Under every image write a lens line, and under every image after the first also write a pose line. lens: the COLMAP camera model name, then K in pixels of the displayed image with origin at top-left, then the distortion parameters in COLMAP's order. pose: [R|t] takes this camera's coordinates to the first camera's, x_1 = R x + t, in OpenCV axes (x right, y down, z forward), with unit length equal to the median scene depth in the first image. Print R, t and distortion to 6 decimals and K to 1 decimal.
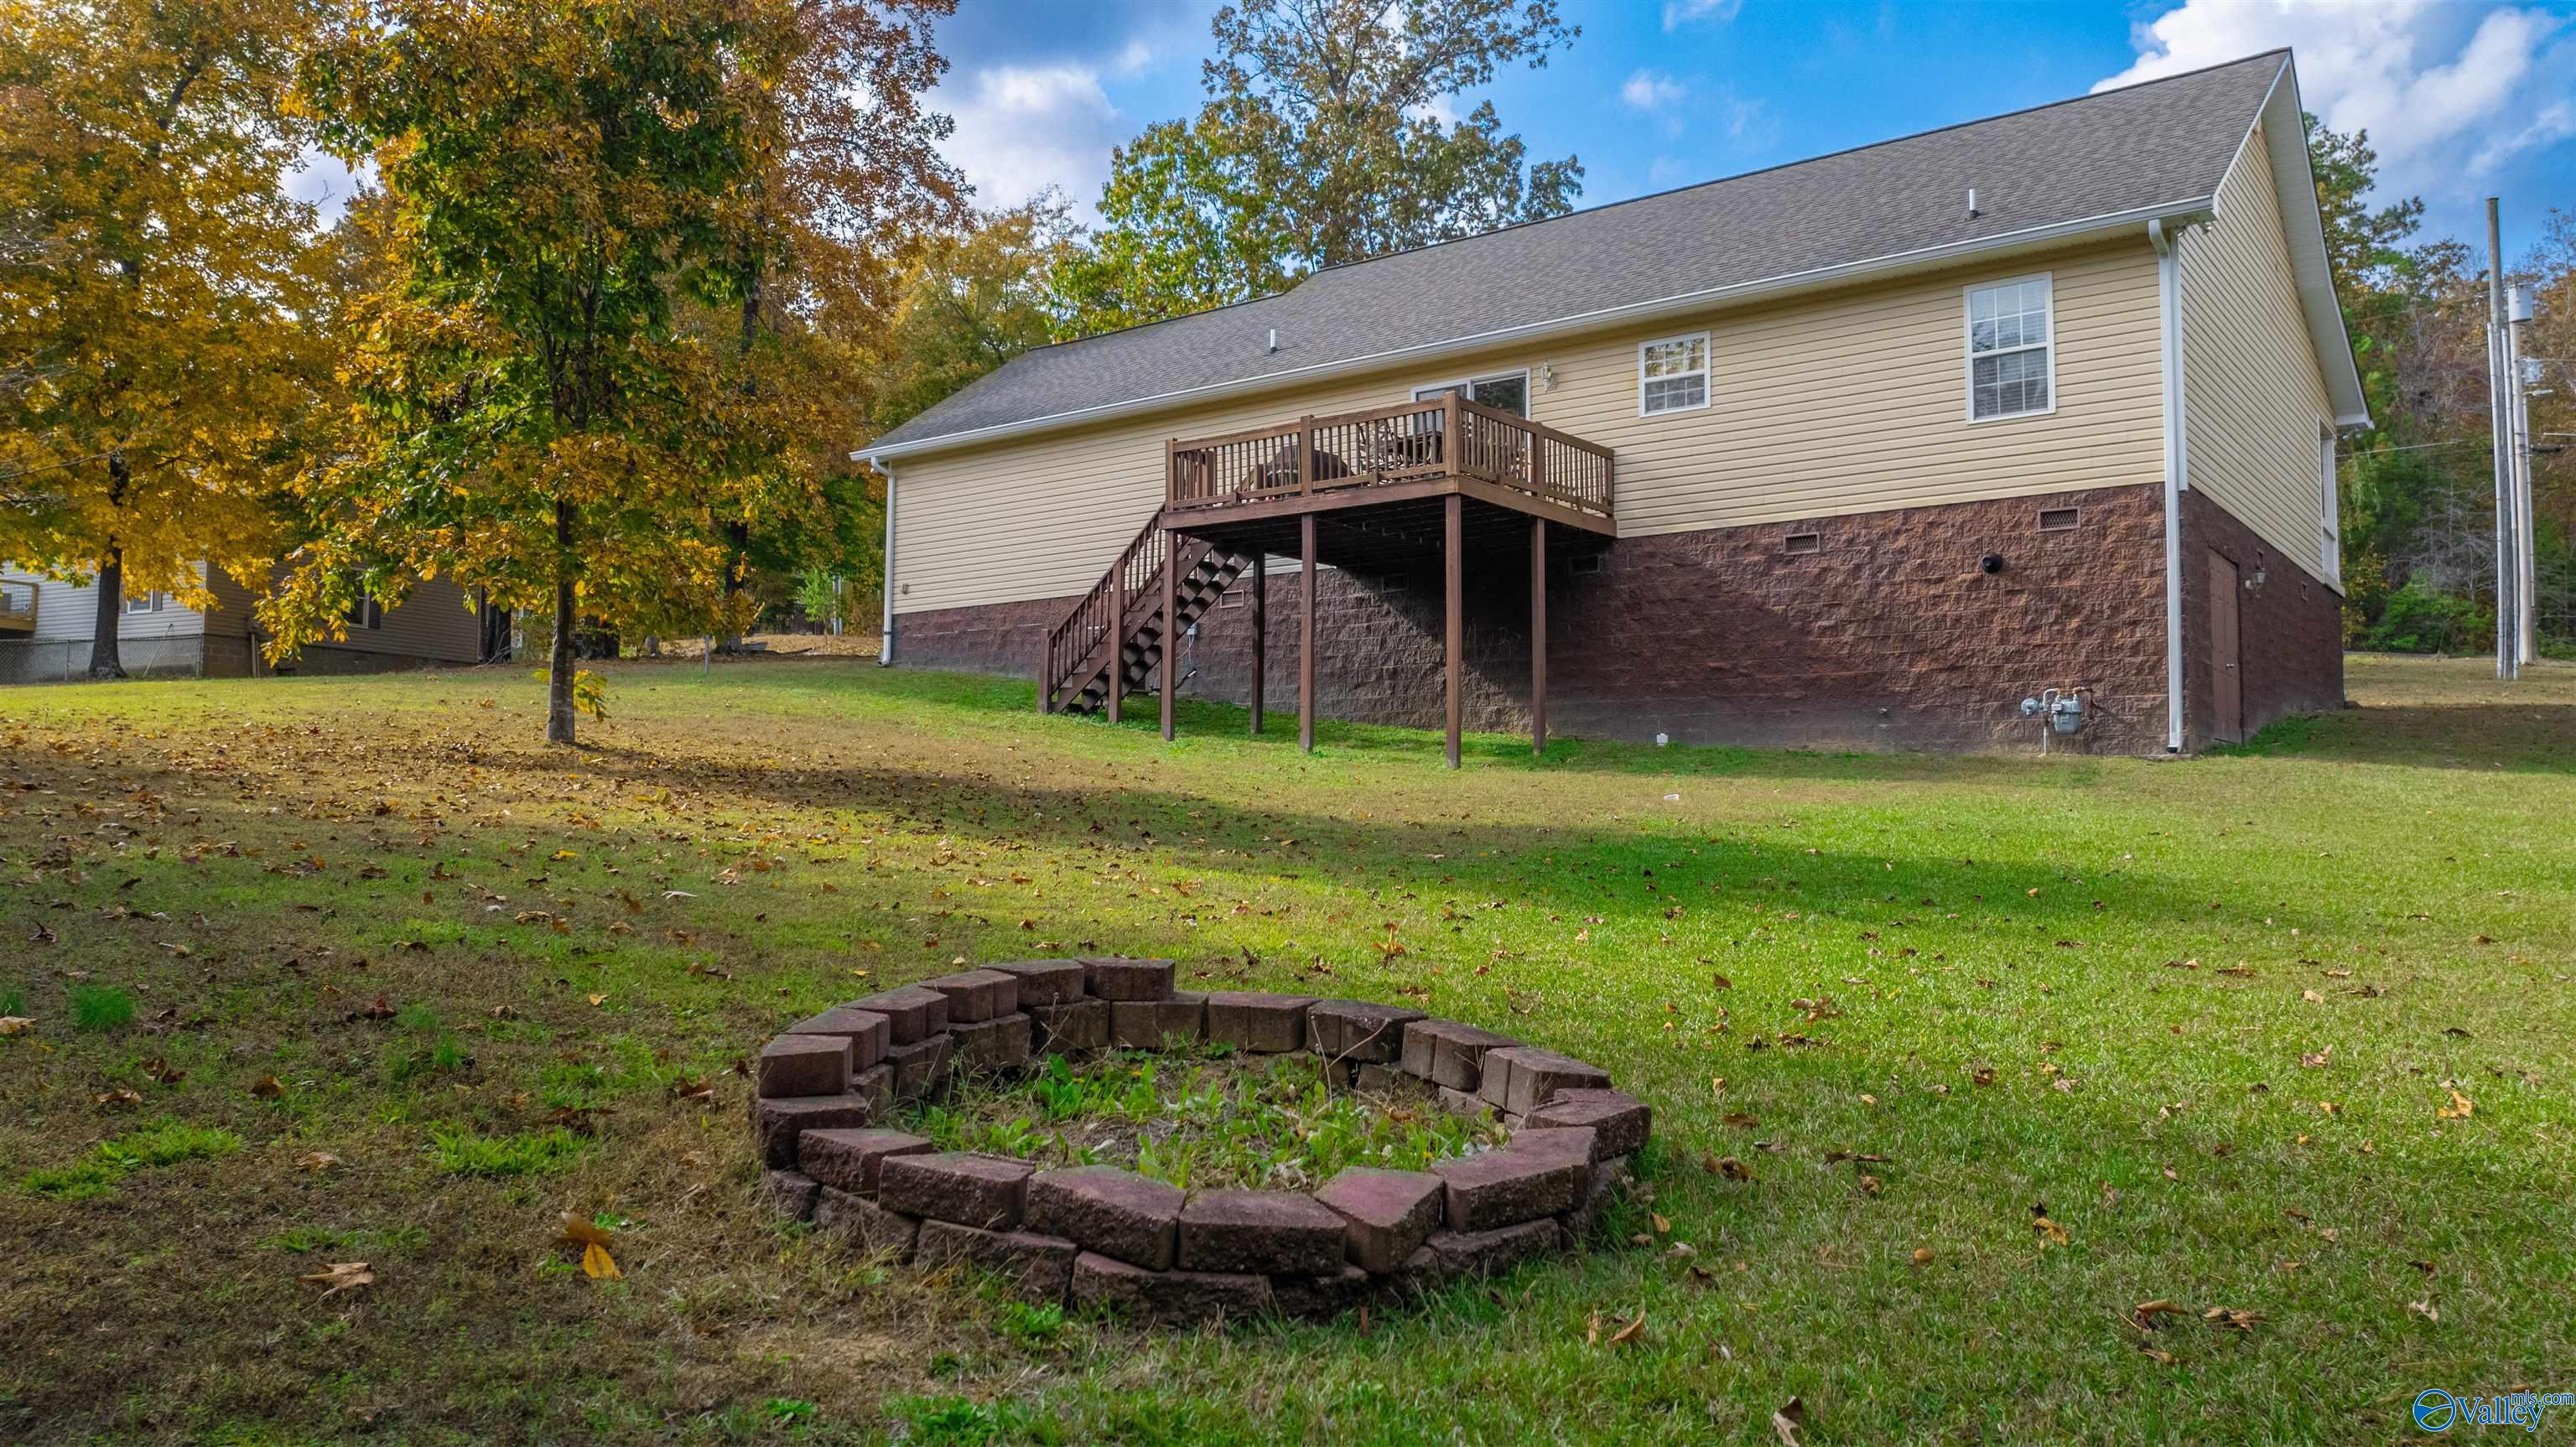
lens RADIAL K [[1810.9, 0, 1286.7], [0, 1810.9, 733.9], [0, 0, 1]] dist [-0.010516, -0.005357]
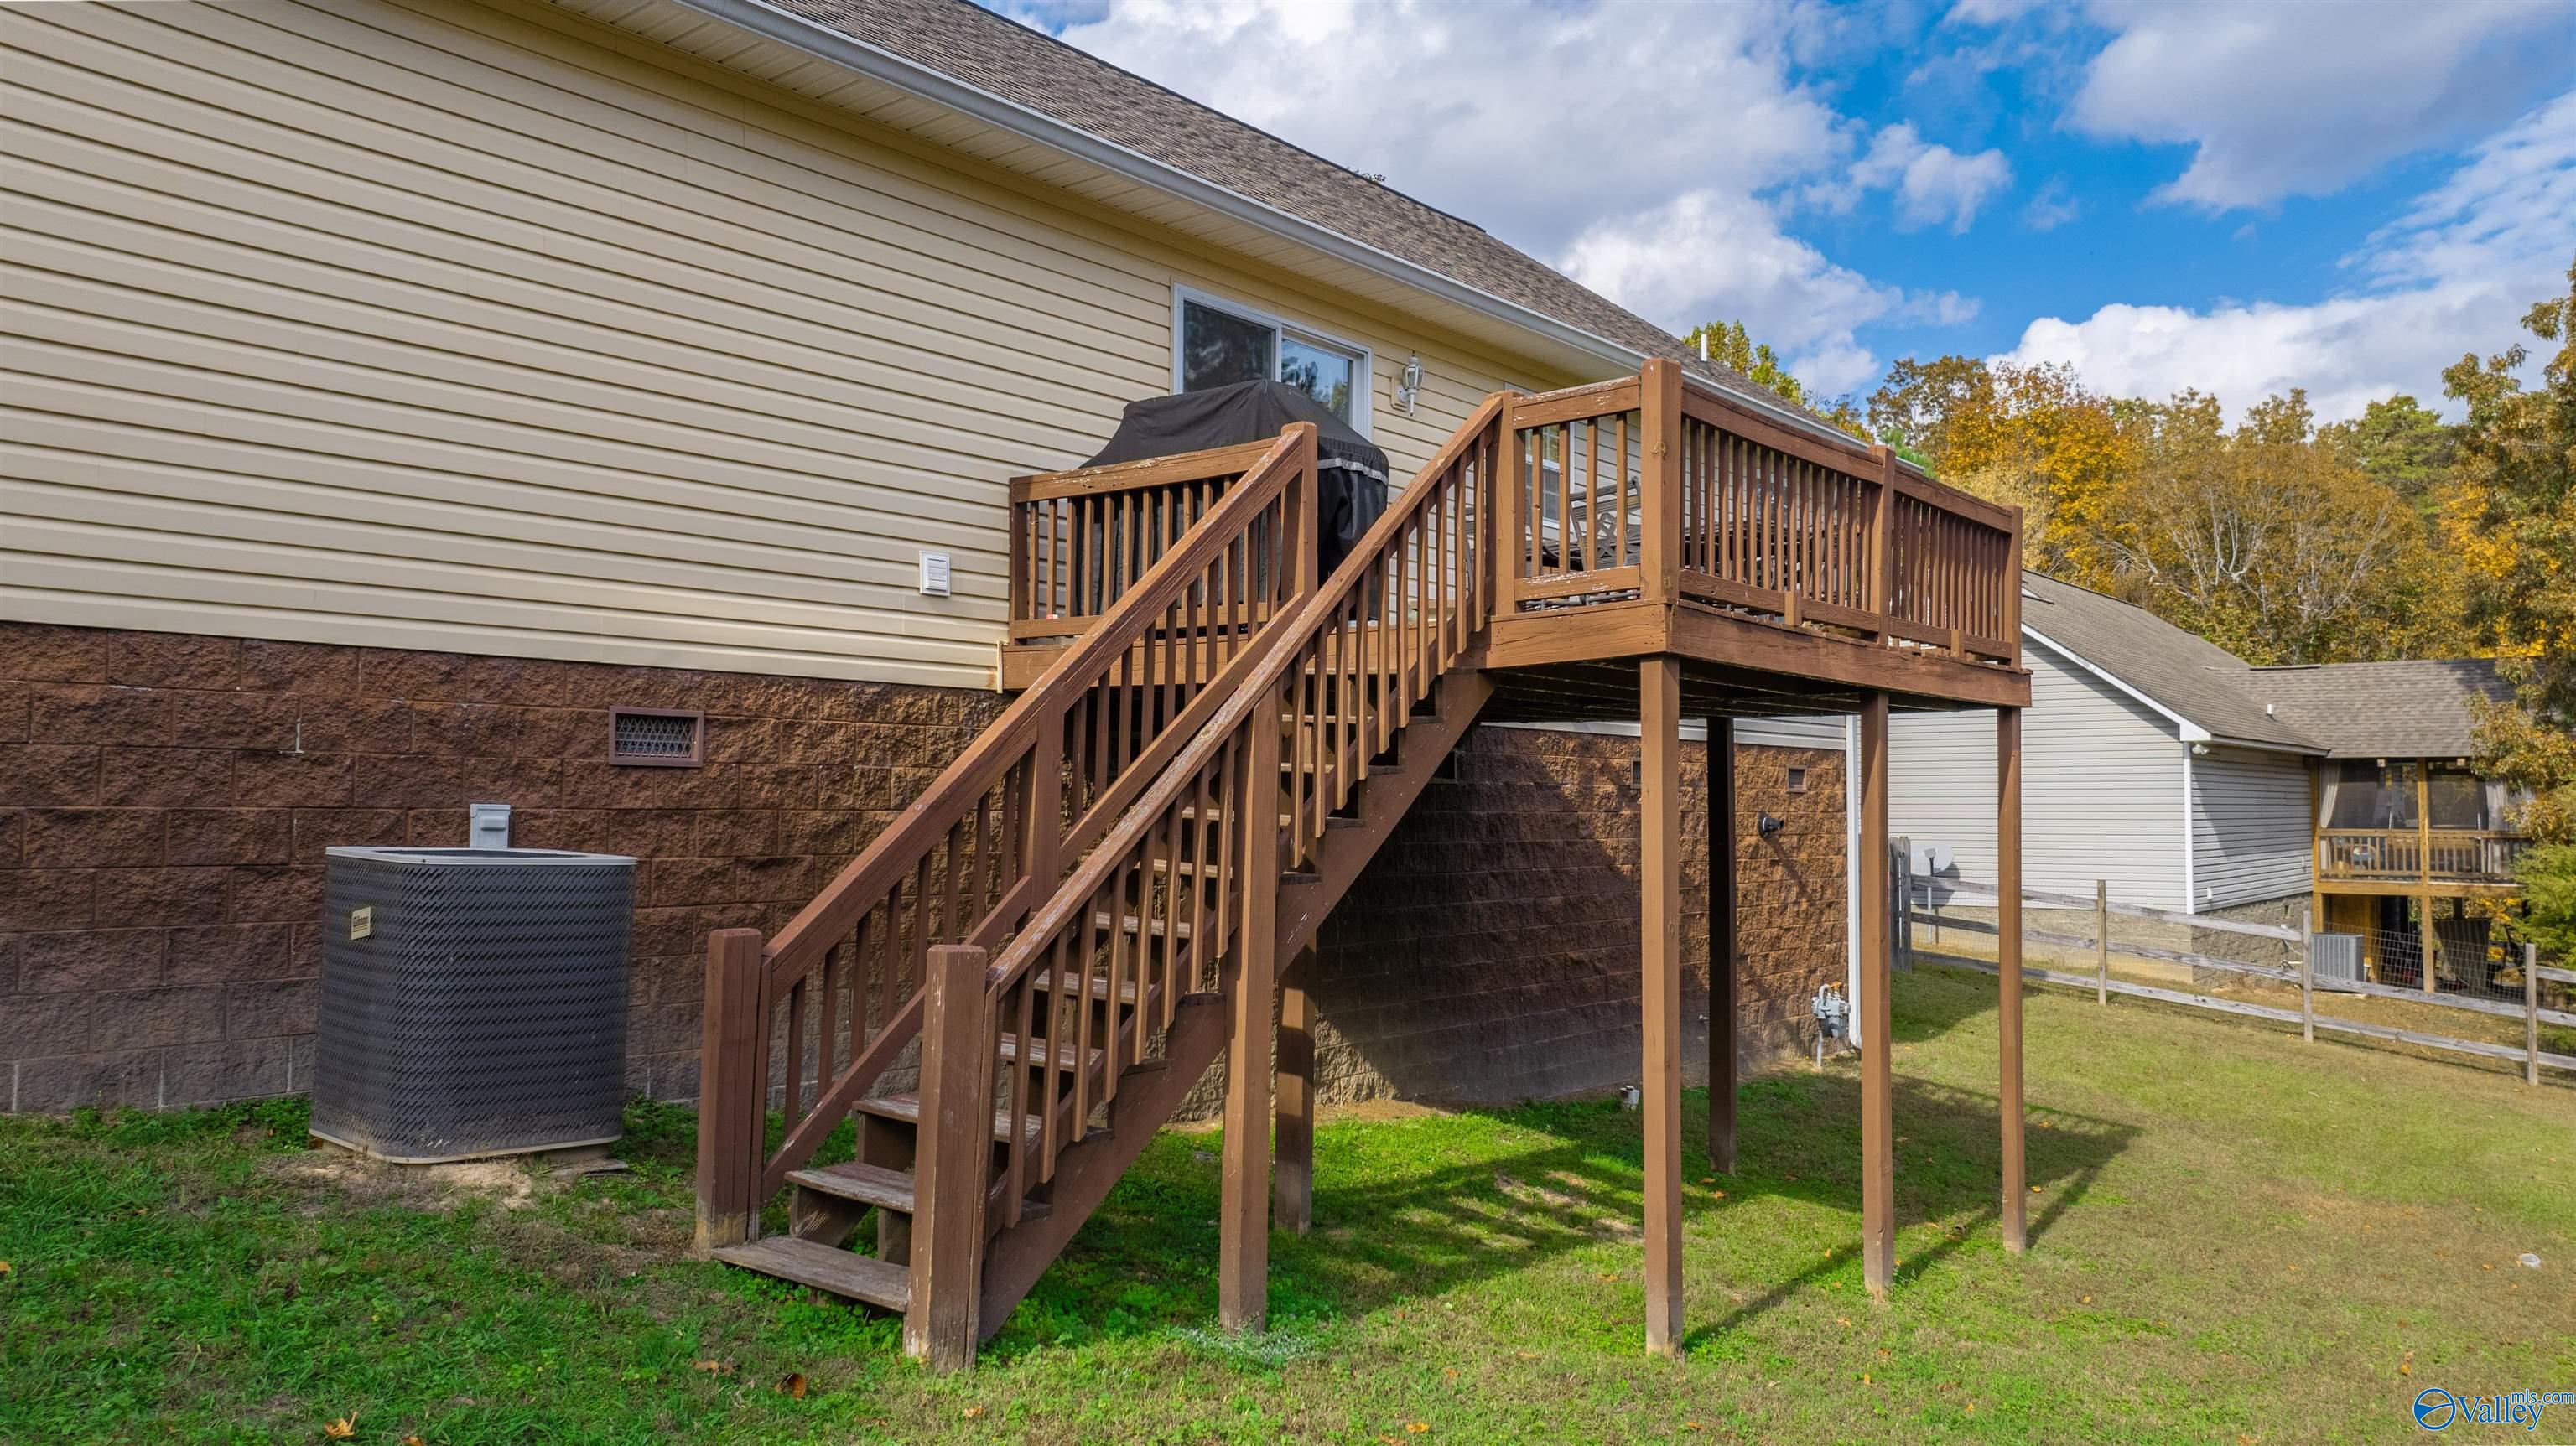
lens RADIAL K [[1810.8, 0, 1286.7], [0, 1810.8, 733.4], [0, 0, 1]] dist [-0.010516, -0.005357]
pose [[0.049493, 0.017533, 0.998621, -0.394661], [-0.084244, 0.996356, -0.013318, -0.099643], [-0.995215, -0.083469, 0.050790, 1.099276]]
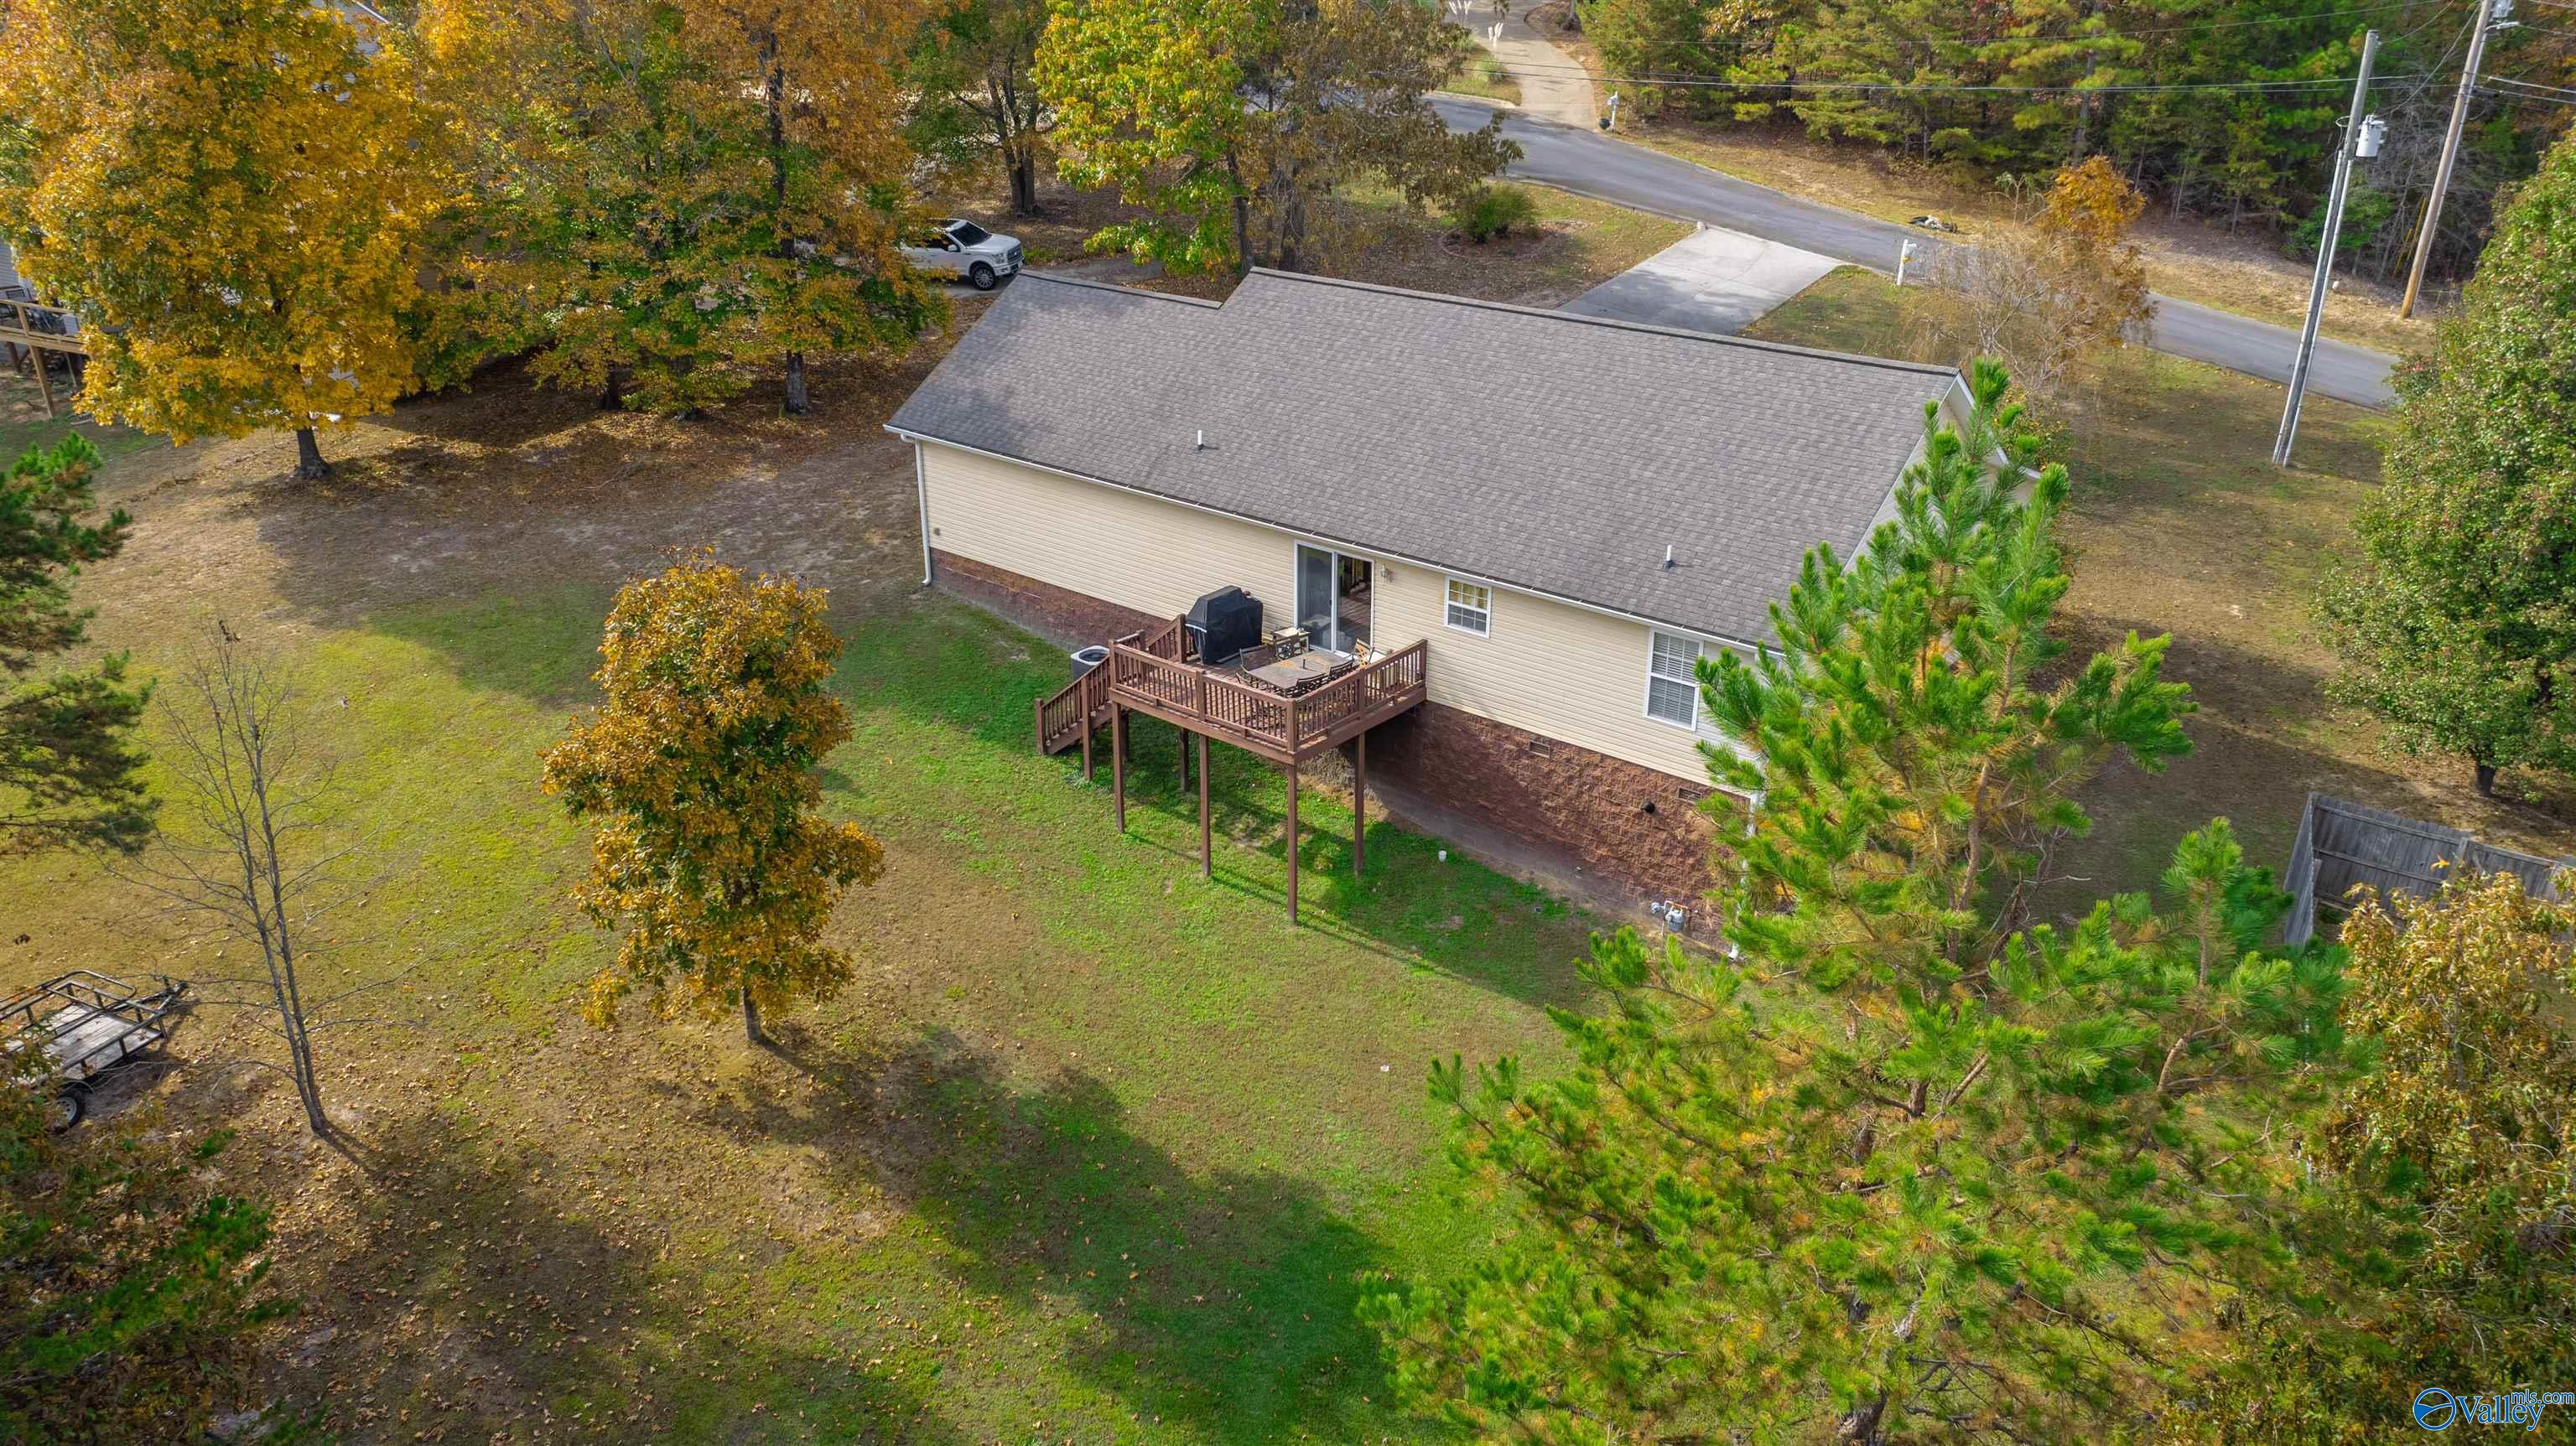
lens RADIAL K [[1761.3, 0, 1288.0], [0, 1761.3, 723.0], [0, 0, 1]] dist [-0.003411, -0.000949]
pose [[0.999265, 0.007989, -0.037488, 0.133894], [0.010026, 0.889512, 0.456802, -0.781009], [0.036995, -0.456842, 0.888778, -0.271659]]
